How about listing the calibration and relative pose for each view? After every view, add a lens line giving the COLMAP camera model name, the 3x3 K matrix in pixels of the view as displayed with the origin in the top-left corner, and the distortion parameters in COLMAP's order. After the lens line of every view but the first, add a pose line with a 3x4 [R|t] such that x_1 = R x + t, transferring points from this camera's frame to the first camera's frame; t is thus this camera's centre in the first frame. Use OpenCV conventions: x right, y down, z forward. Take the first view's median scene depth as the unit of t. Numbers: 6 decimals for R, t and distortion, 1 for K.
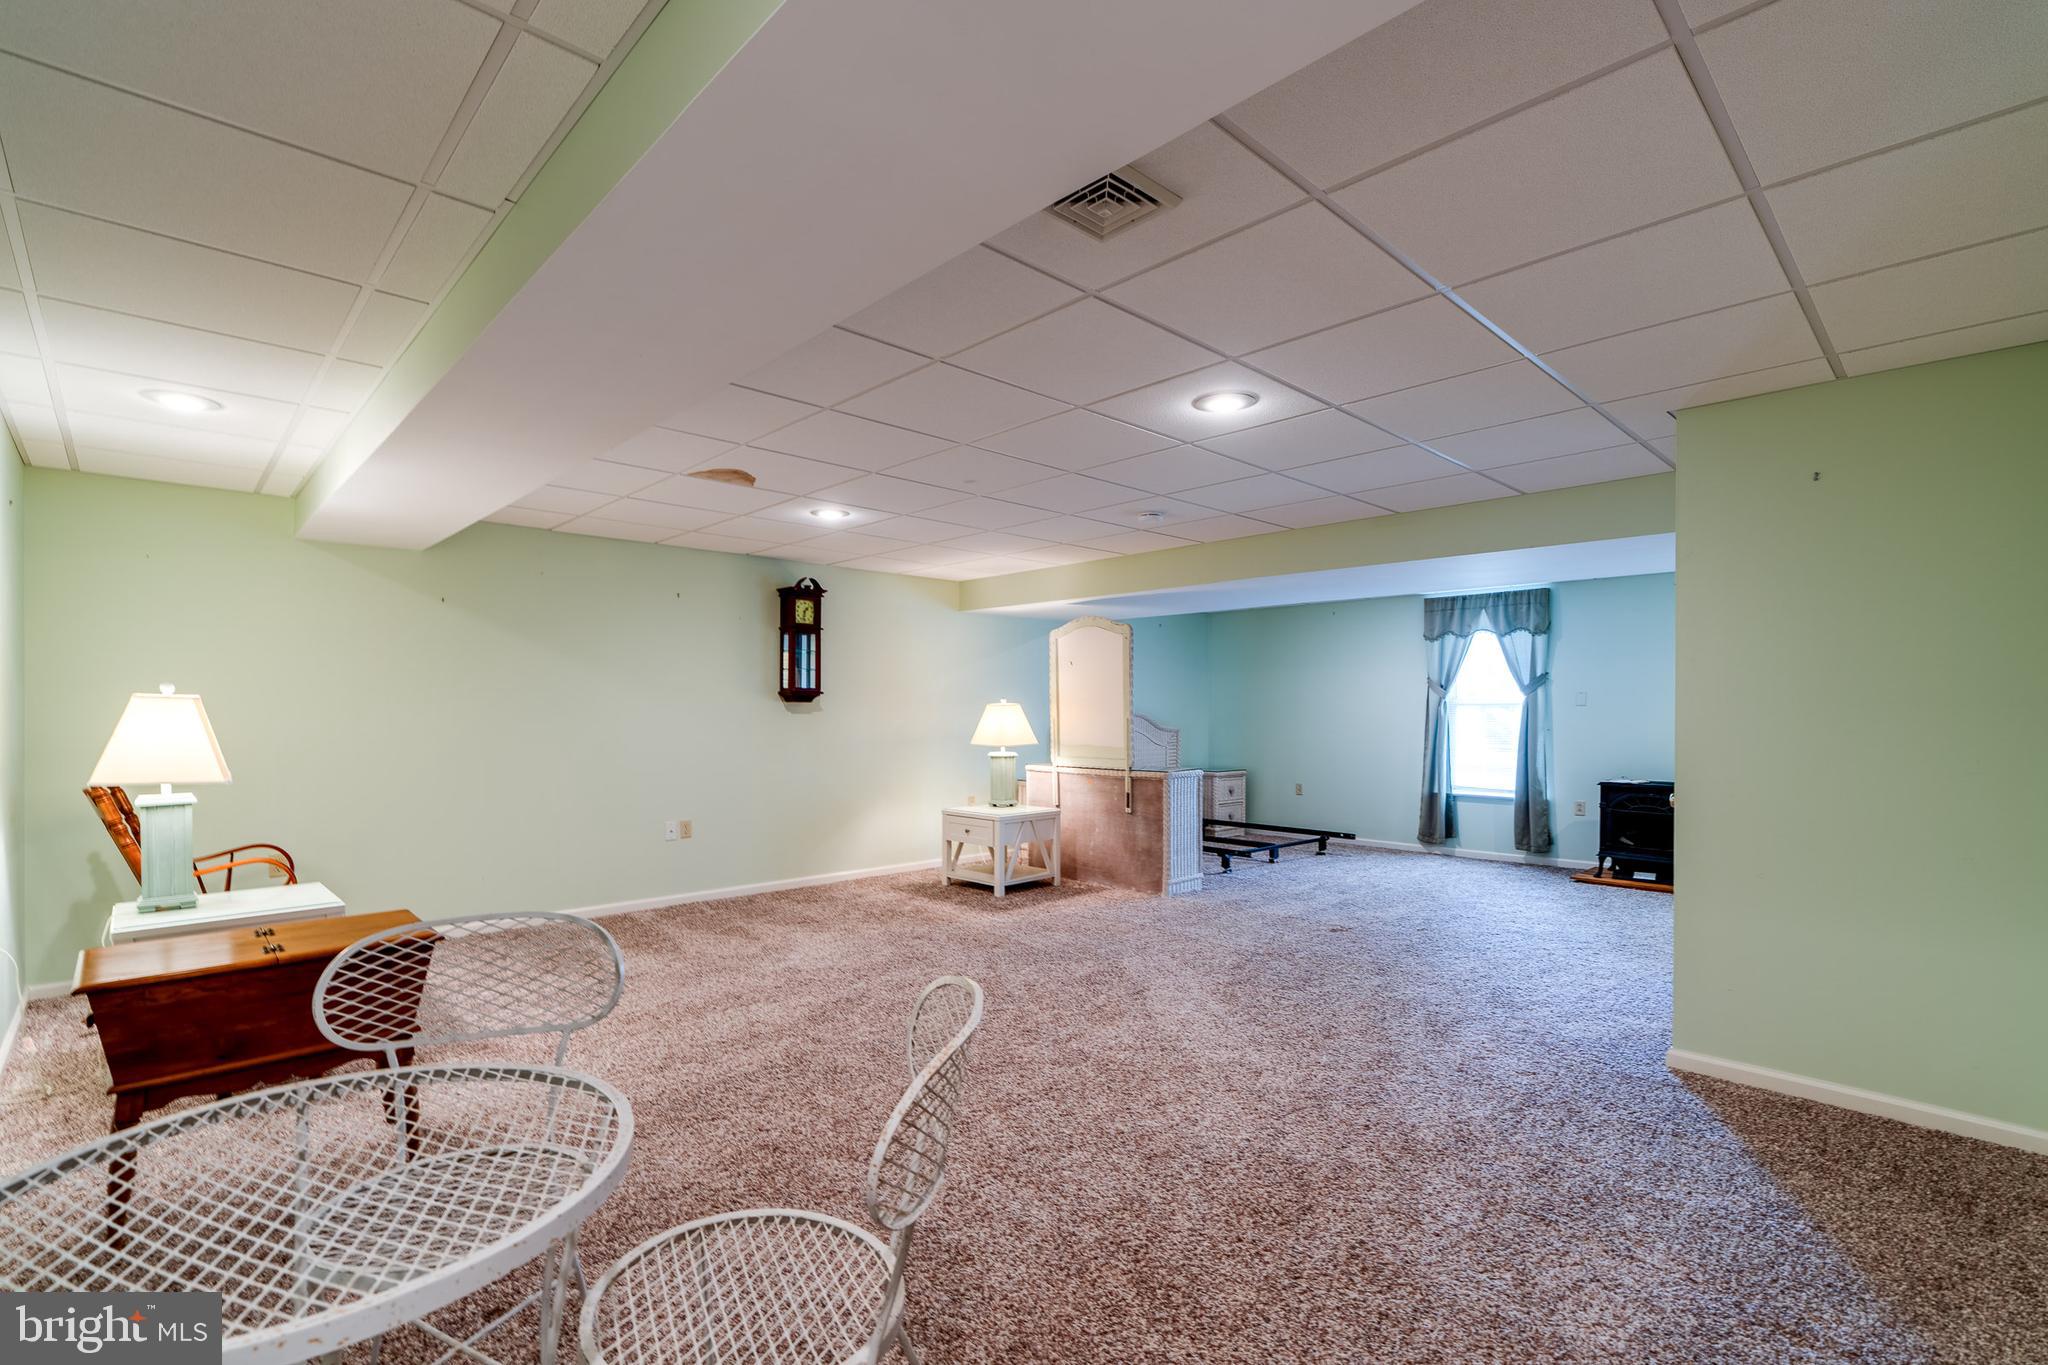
lens RADIAL K [[937.0, 0, 1034.9], [0, 937.0, 695.4], [0, 0, 1]] dist [-0.005513, 0.001639]
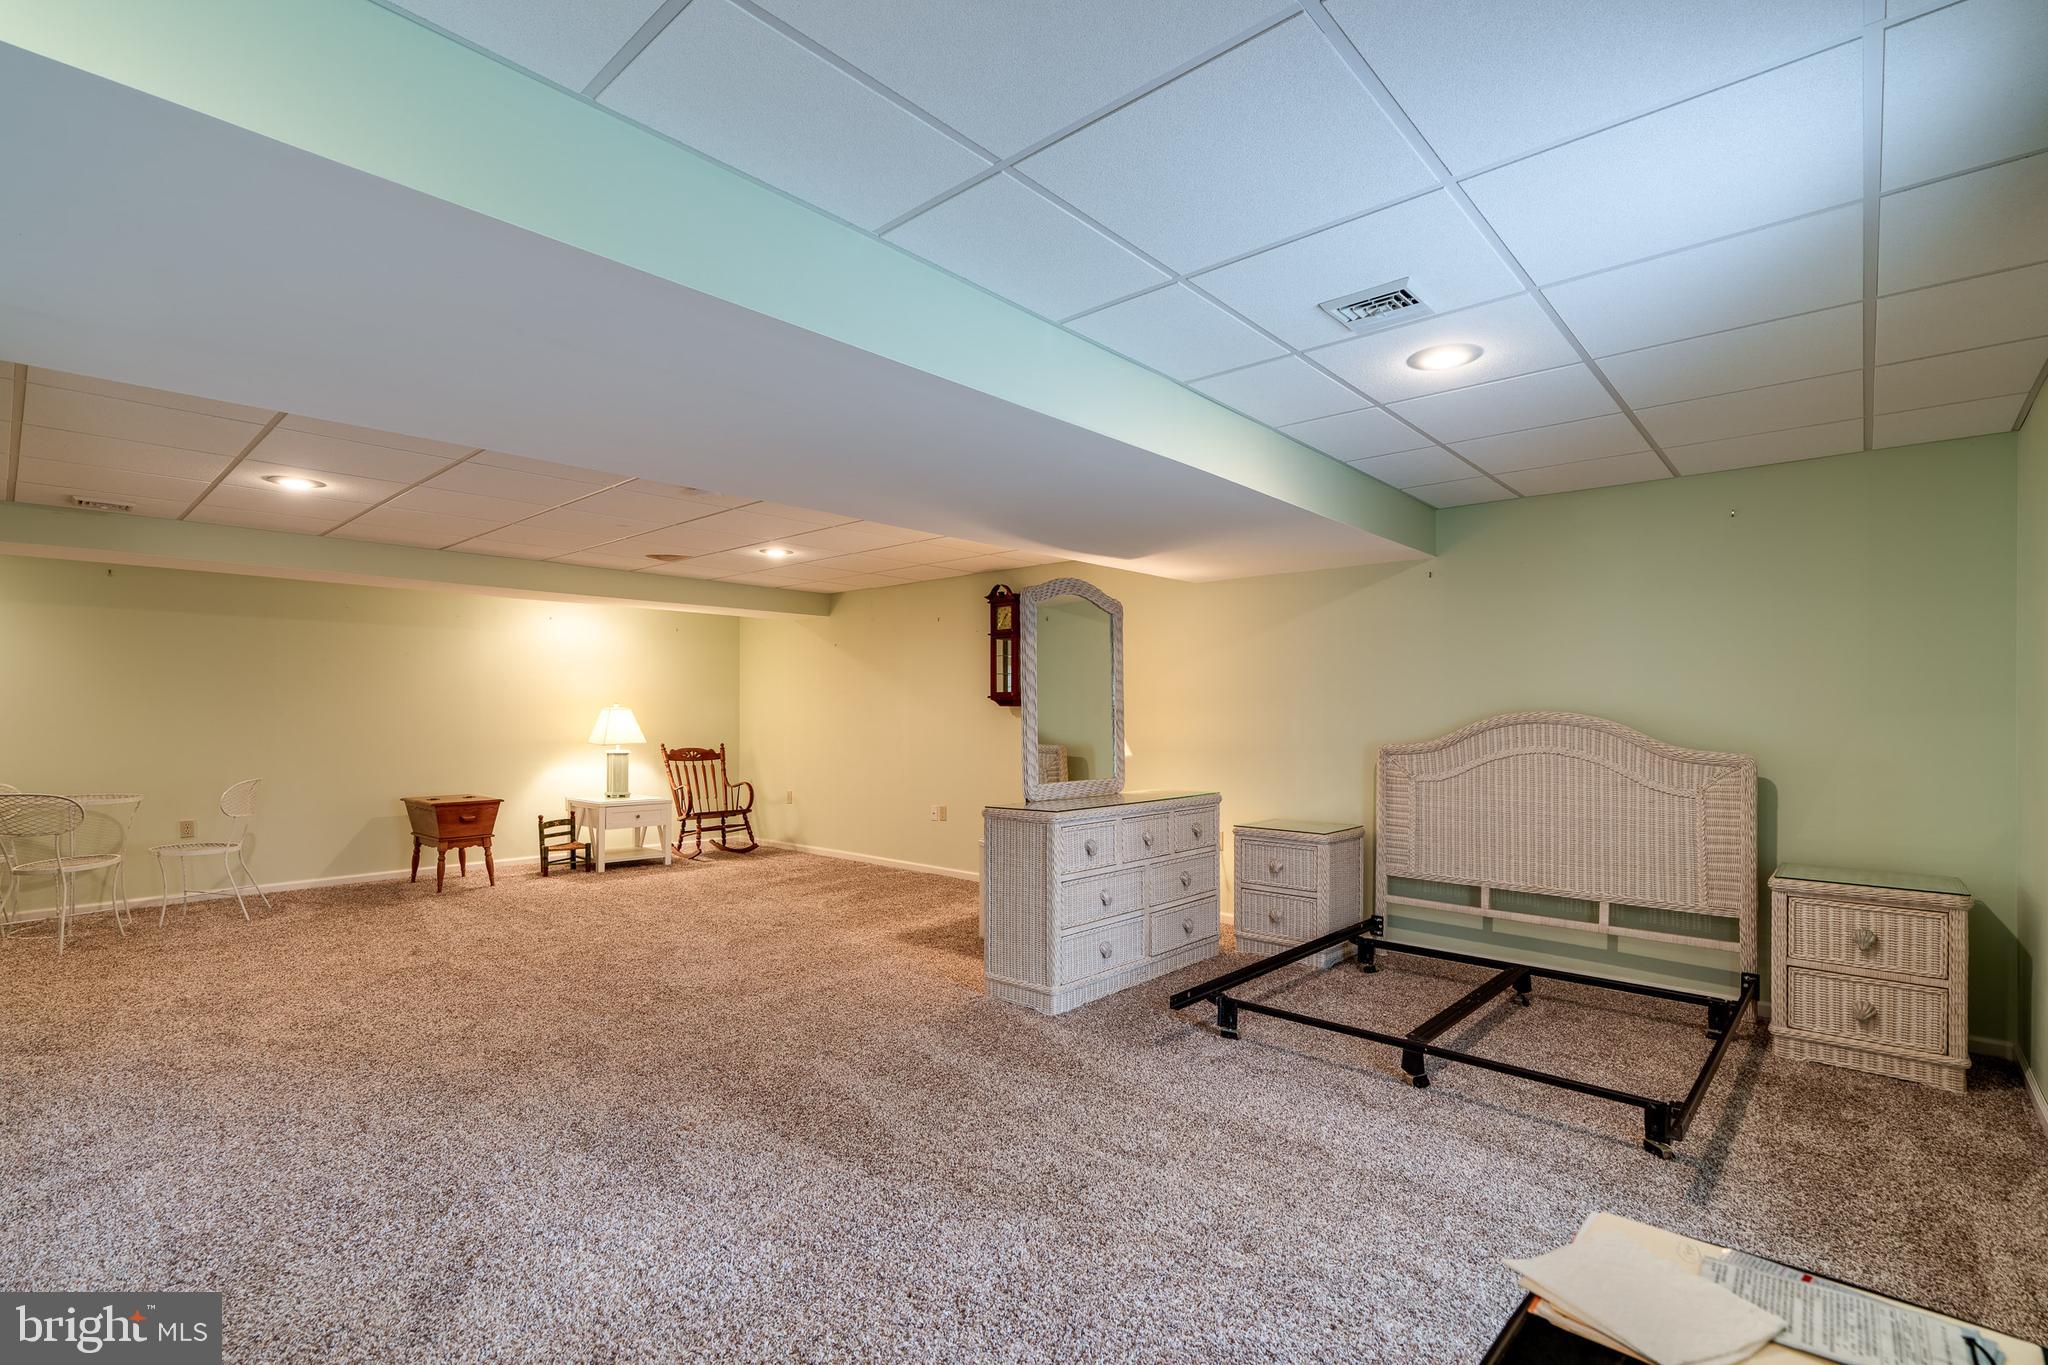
lens RADIAL K [[937.0, 0, 1035.3], [0, 937.0, 703.1], [0, 0, 1]] dist [-0.005513, 0.001639]
pose [[0.091255, -0.016186, -0.995696, 0.771941], [0.005227, 0.999862, -0.015775, 0.019733], [0.995814, -0.003765, 0.091327, 0.935545]]
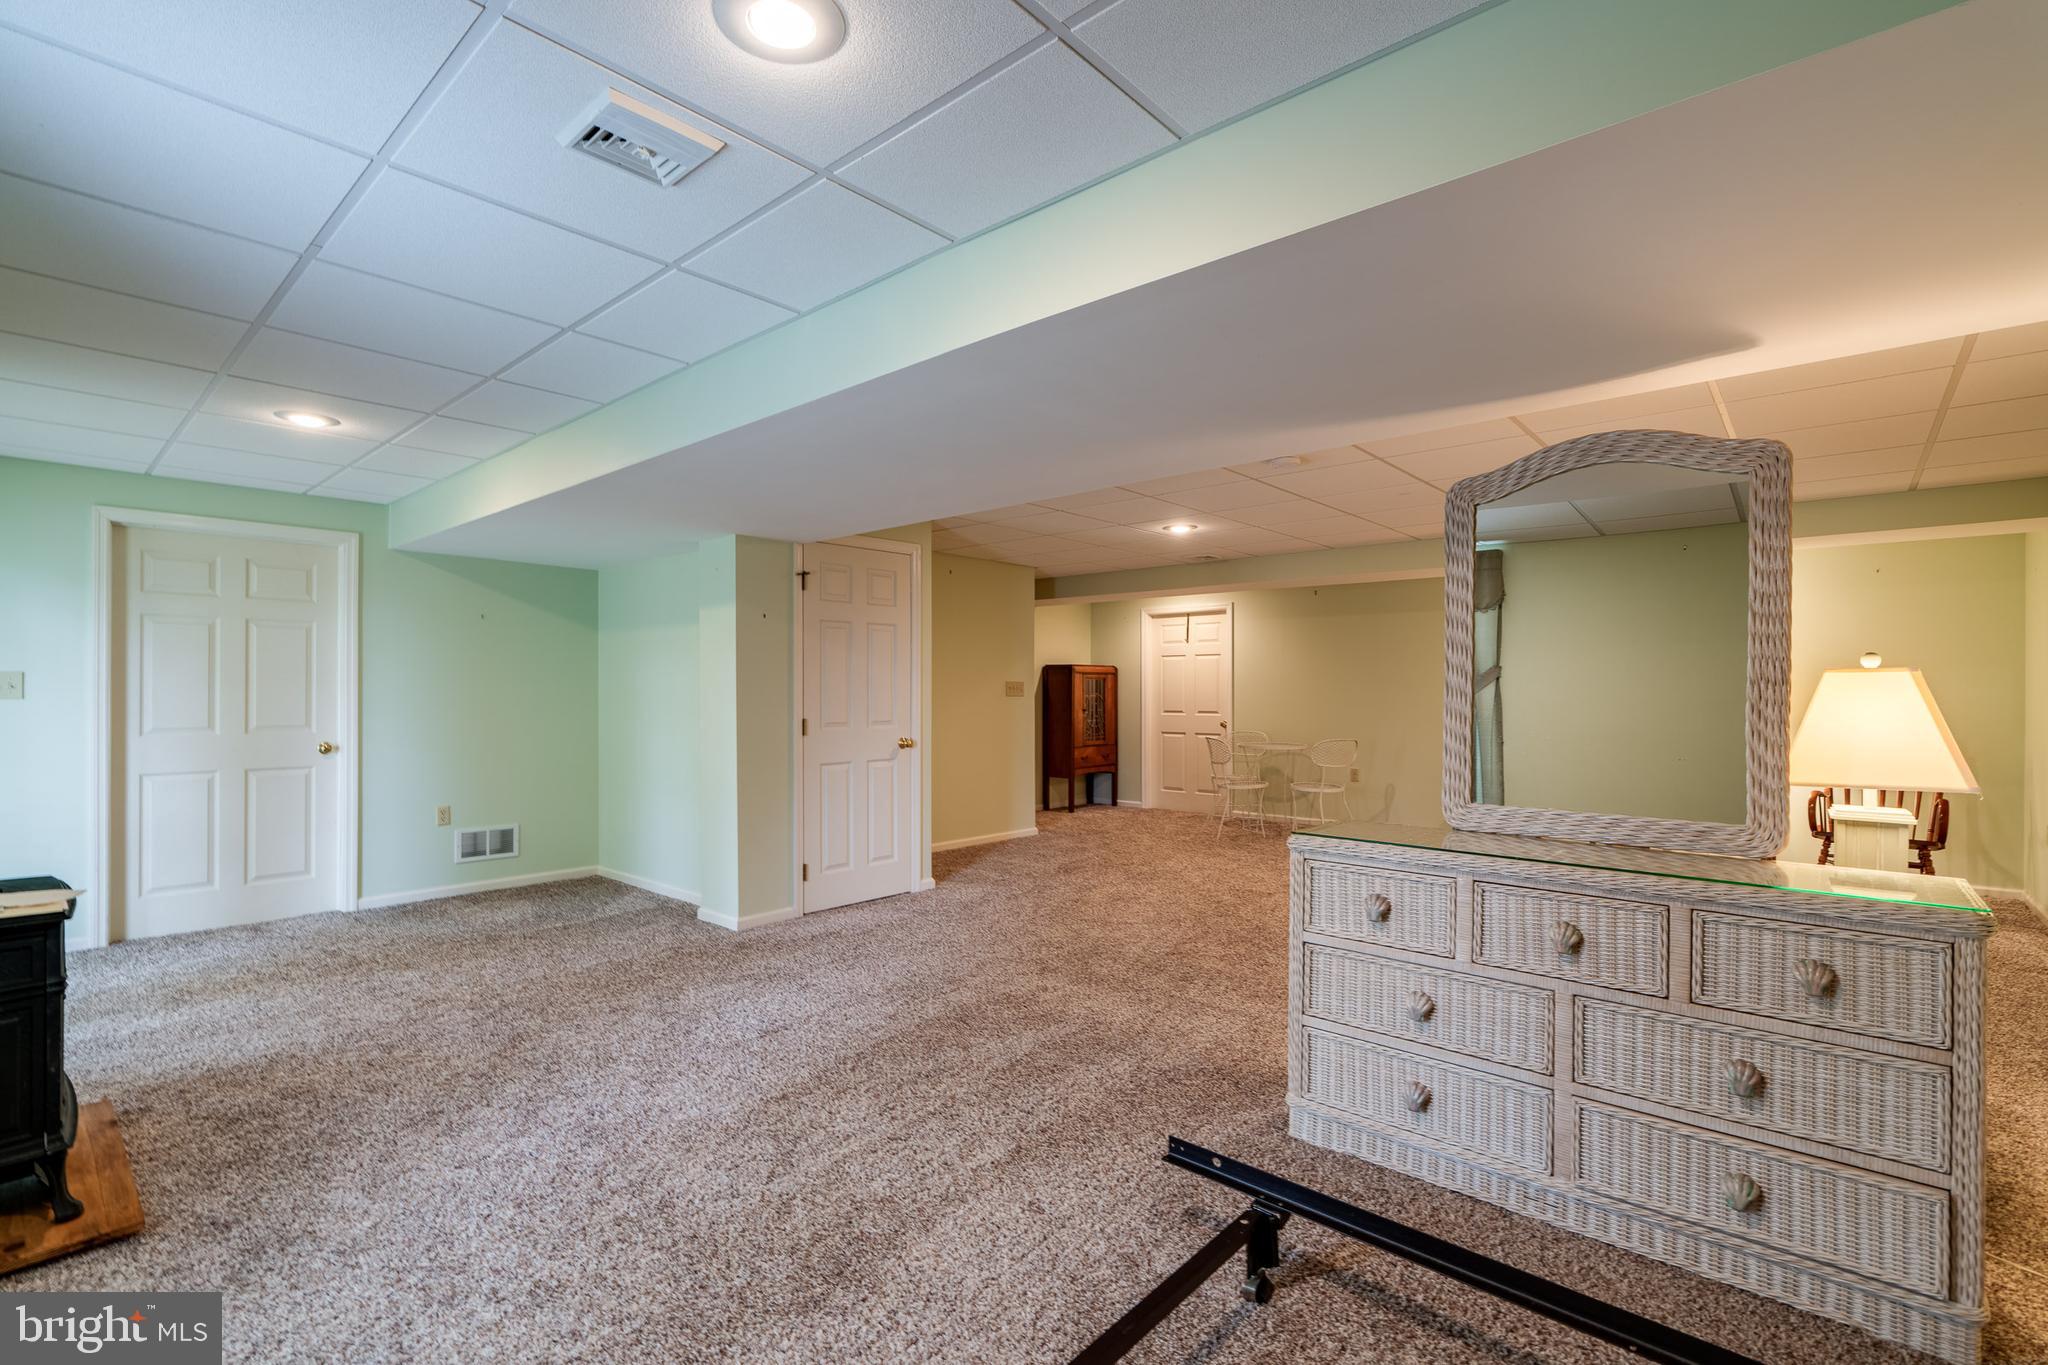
lens RADIAL K [[937.0, 0, 1035.0], [0, 937.0, 682.4], [0, 0, 1]] dist [-0.005513, 0.001639]
pose [[-0.996104, -0.005345, -0.088023, 0.313010], [-0.003953, 0.999864, -0.015989, 0.022092], [0.088097, -0.015578, -0.995990, 1.402749]]
